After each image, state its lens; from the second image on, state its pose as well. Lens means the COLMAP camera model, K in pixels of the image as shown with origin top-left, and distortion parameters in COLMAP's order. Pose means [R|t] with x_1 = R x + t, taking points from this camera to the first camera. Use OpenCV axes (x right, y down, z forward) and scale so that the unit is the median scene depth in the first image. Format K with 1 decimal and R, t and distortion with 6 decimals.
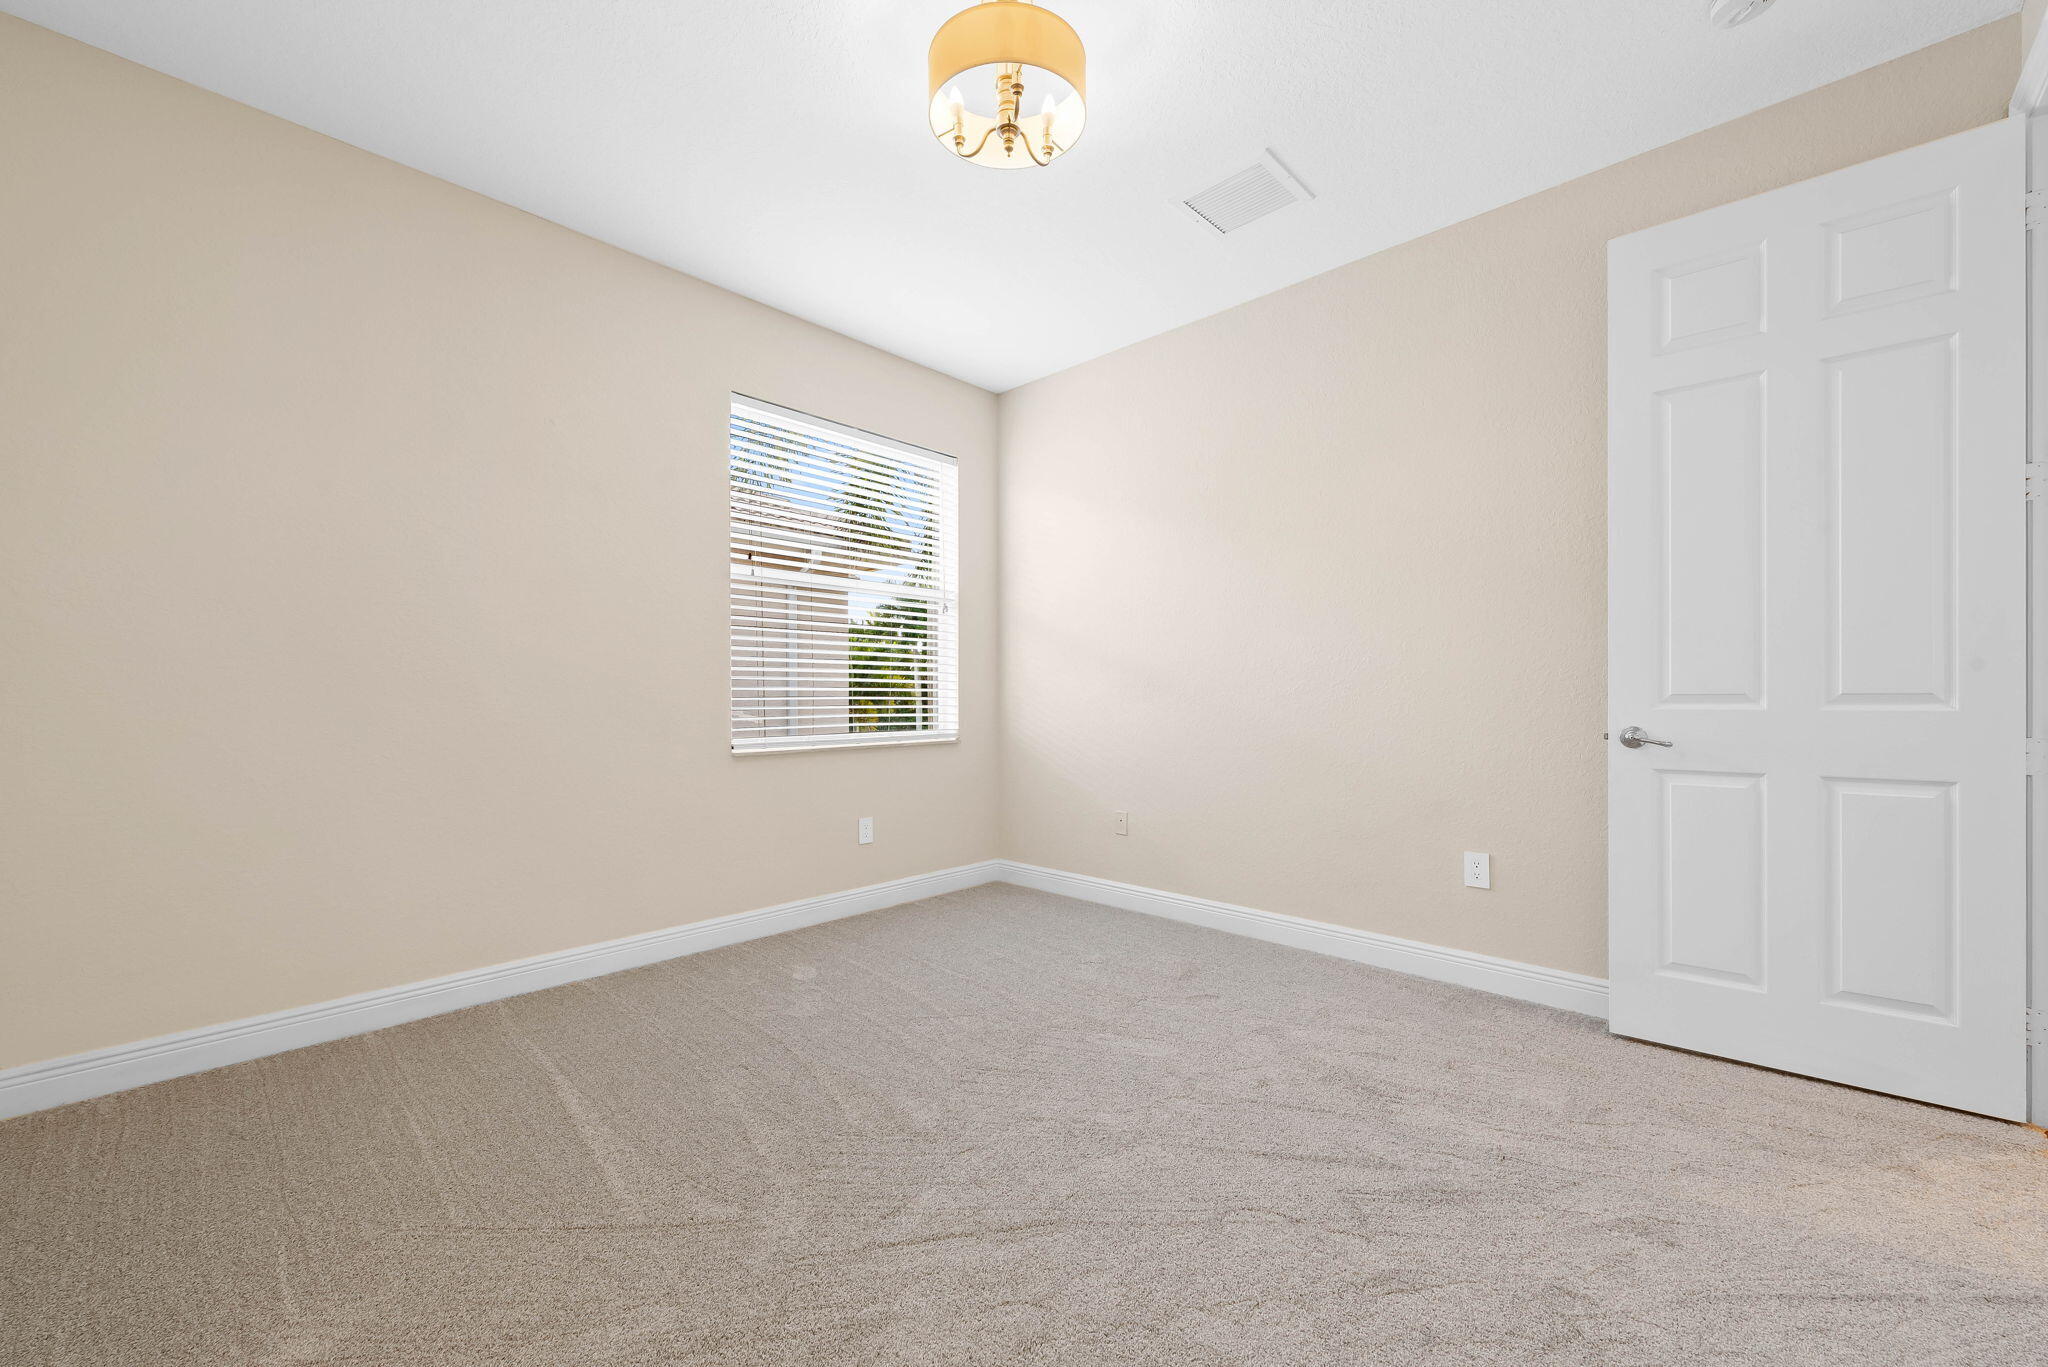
lens RADIAL K [[790.7, 0, 1020.1], [0, 790.7, 697.3], [0, 0, 1]] dist [-0.001473, -0.000319]
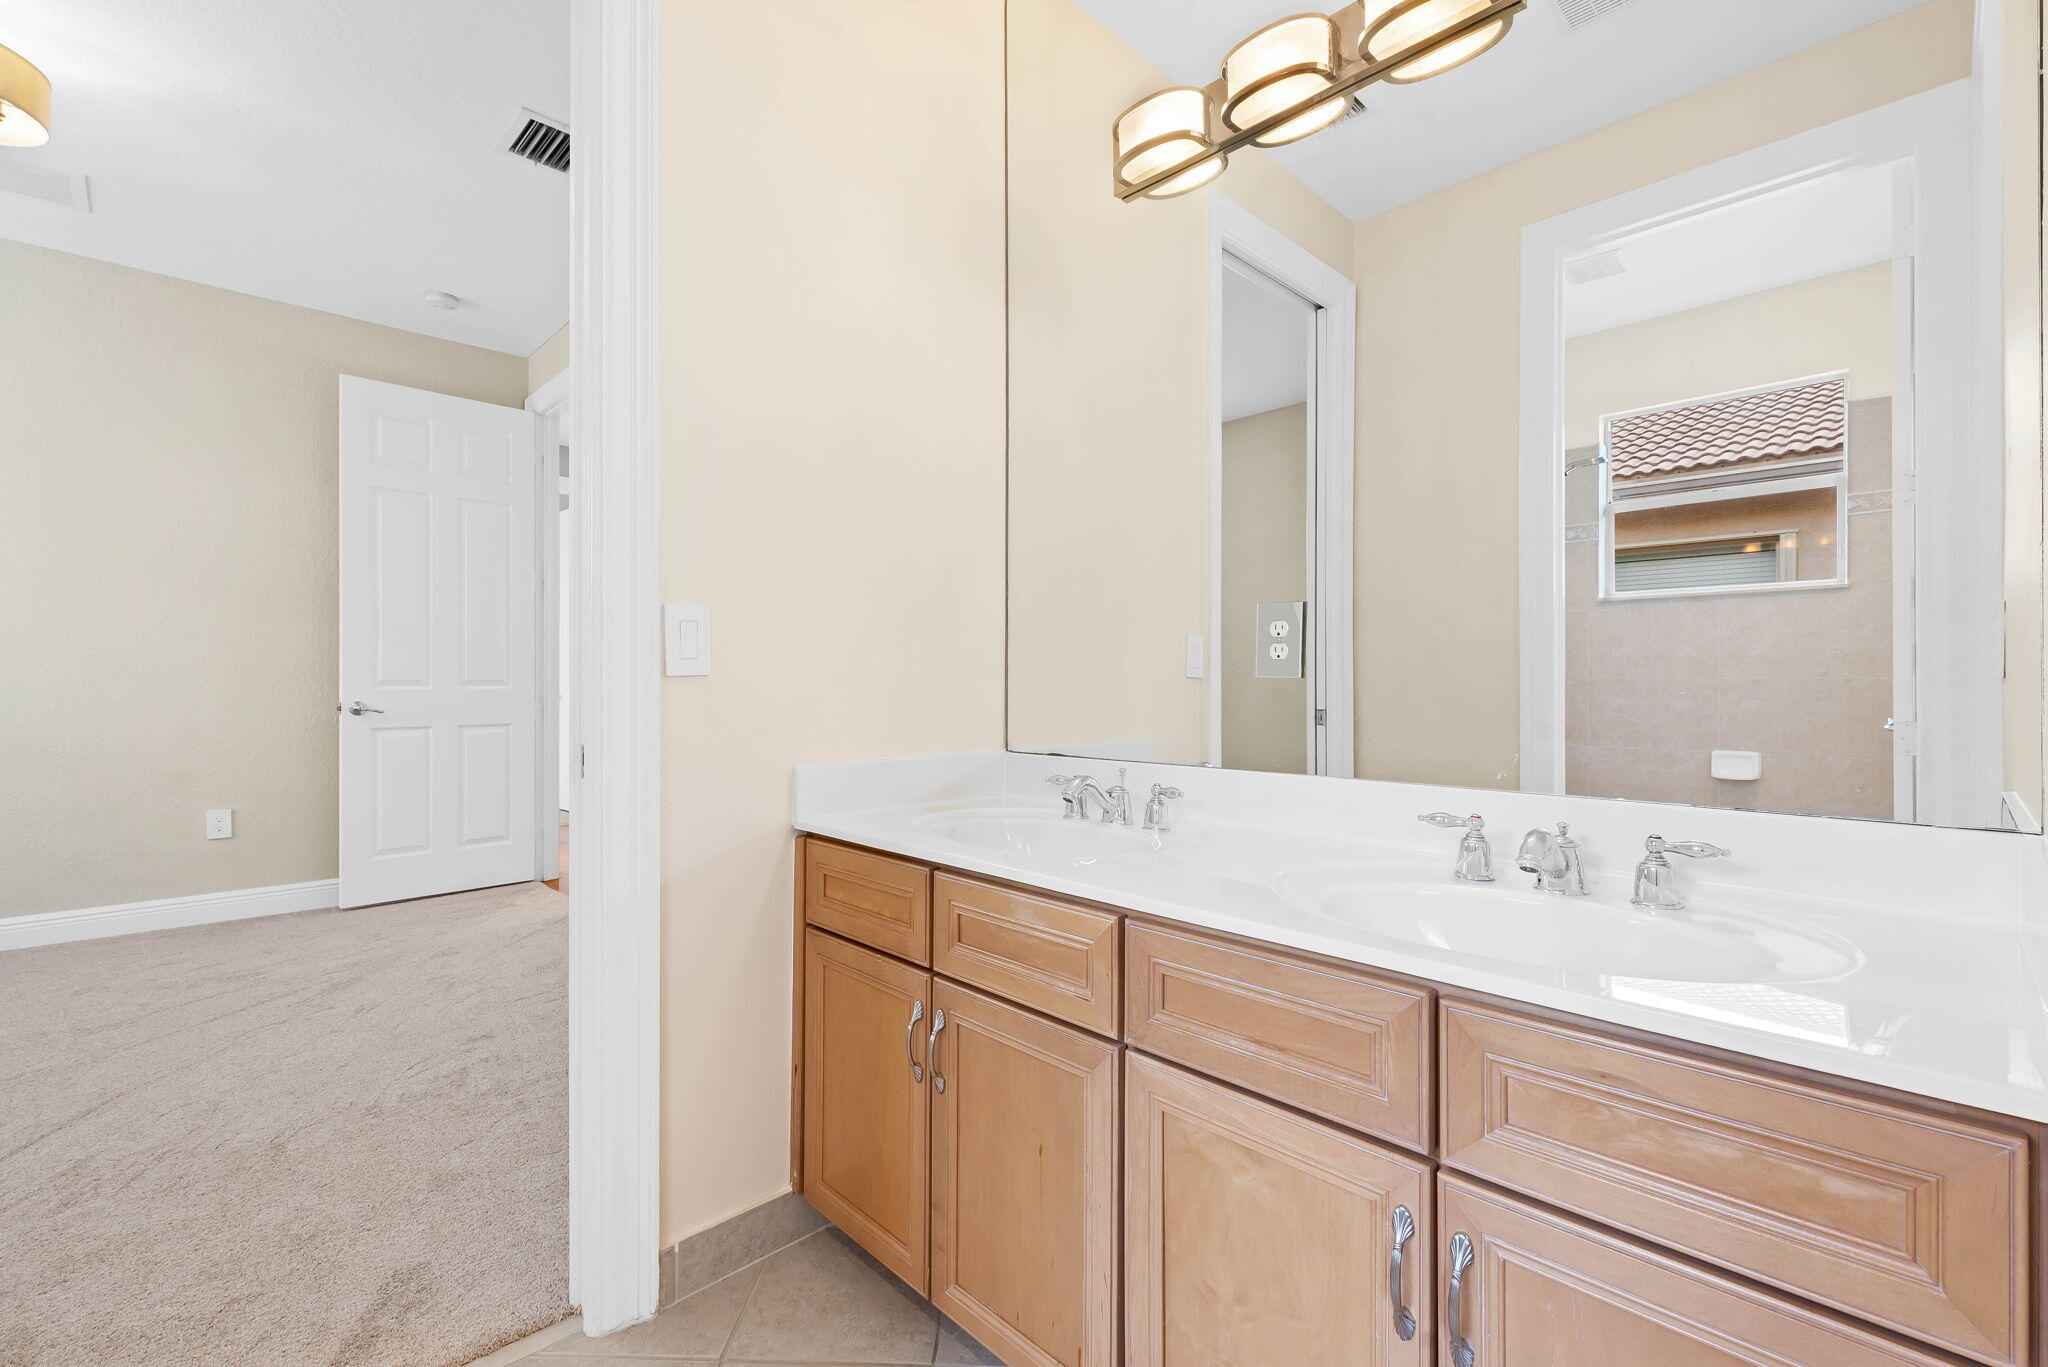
lens RADIAL K [[861.4, 0, 1020.5], [0, 861.4, 682.8], [0, 0, 1]] dist [0.000908, -0.000033]
pose [[0.023354, -0.001772, 0.999726, -0.854562], [0.002156, 0.999996, 0.001722, 0.001291], [-0.999725, 0.002115, 0.023358, -0.314386]]
